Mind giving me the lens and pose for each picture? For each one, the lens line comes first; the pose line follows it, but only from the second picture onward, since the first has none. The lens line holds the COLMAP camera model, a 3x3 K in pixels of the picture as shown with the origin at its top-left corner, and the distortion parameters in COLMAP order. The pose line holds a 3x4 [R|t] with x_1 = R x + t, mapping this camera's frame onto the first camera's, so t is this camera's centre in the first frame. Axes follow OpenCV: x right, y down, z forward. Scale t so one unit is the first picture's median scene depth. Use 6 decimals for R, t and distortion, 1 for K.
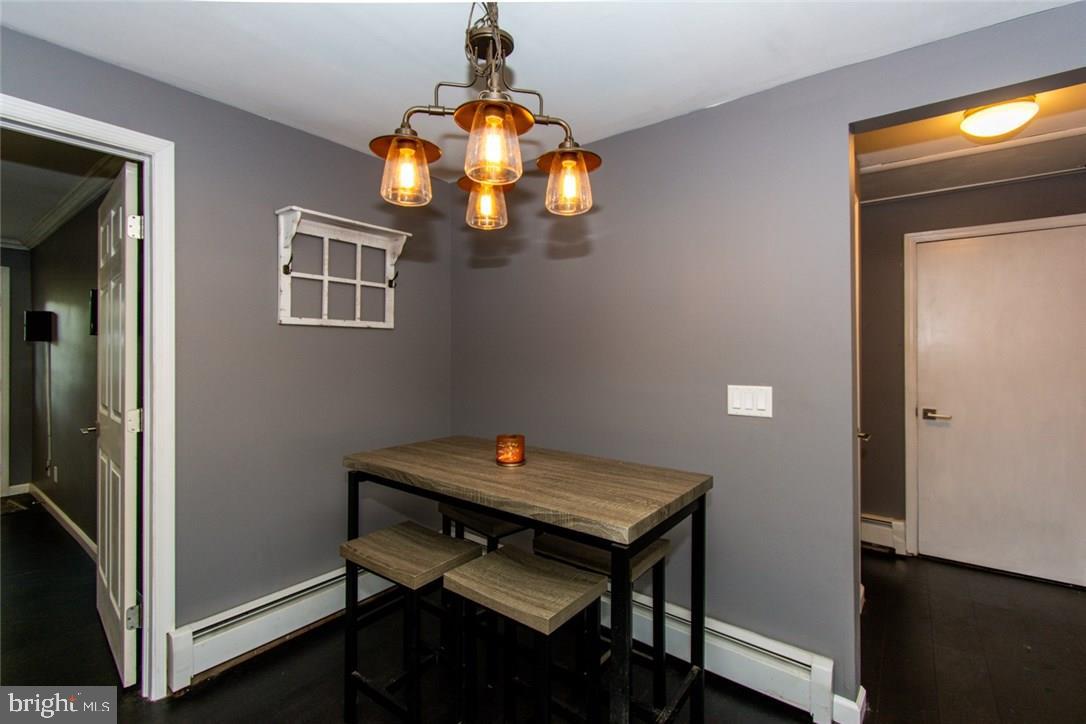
lens RADIAL K [[492.7, 0, 550.3], [0, 492.7, 349.1], [0, 0, 1]] dist [0.002994, 0.000755]
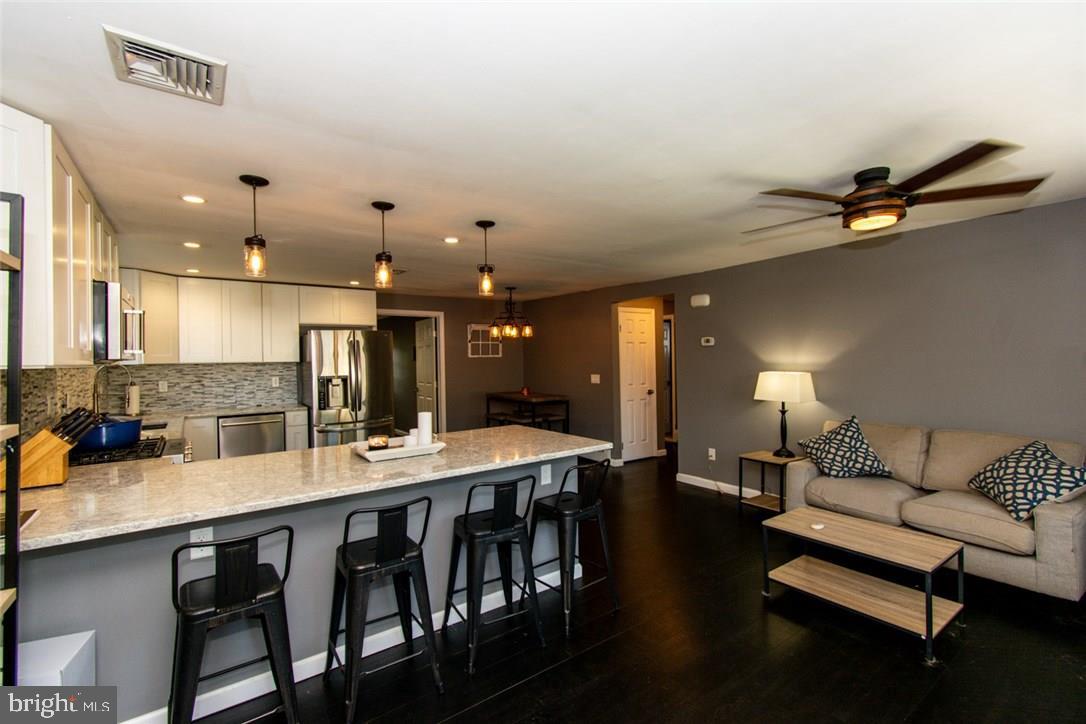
lens RADIAL K [[476.4, 0, 543.0], [0, 476.4, 362.0], [0, 0, 1]] dist [-0.001314, -0.000642]
pose [[0.957799, -0.014229, -0.287085, 0.891305], [0.017938, 0.999786, 0.010292, -0.045538], [0.286877, -0.015008, 0.957850, -2.009341]]
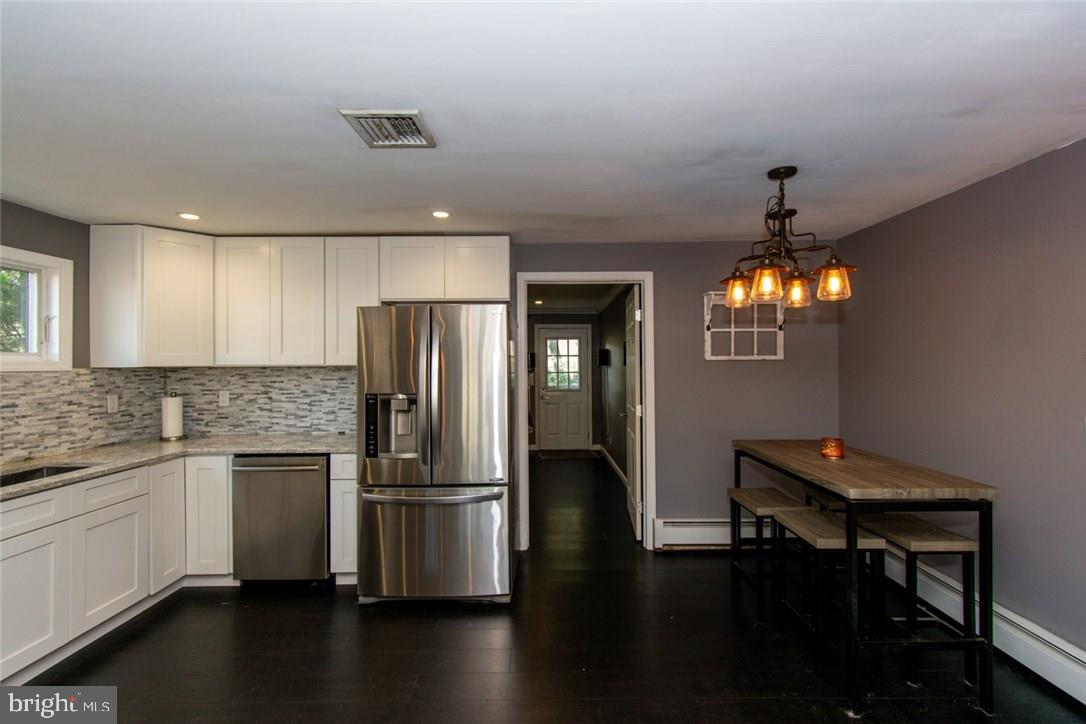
lens RADIAL K [[476.4, 0, 543.0], [0, 476.4, 362.0], [0, 0, 1]] dist [-0.001314, -0.000642]
pose [[0.604427, -0.009571, -0.796603, 0.421482], [0.009565, 0.999943, -0.004757, -0.043338], [0.796603, -0.004744, 0.604484, -0.436139]]
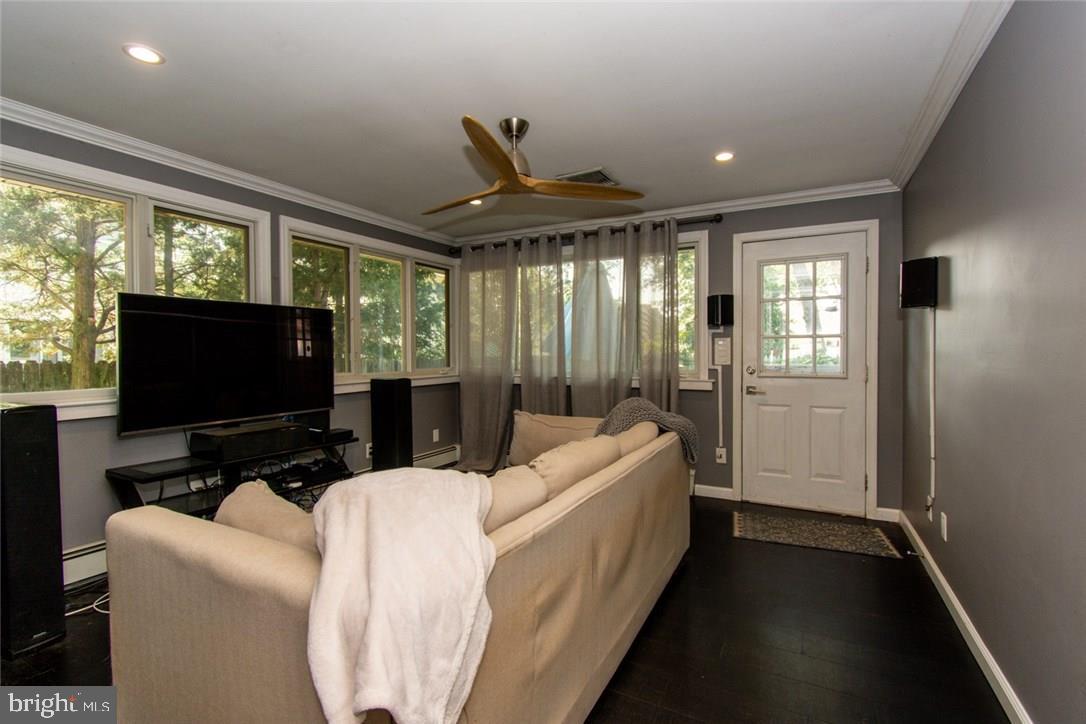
lens RADIAL K [[492.7, 0, 550.3], [0, 492.7, 349.1], [0, 0, 1]] dist [0.002994, 0.000755]
pose [[0.173469, -0.000705, -0.984839, -0.939739], [-0.001201, 0.999999, -0.000927, 0.072693], [0.984839, 0.001343, 0.173468, 0.809355]]
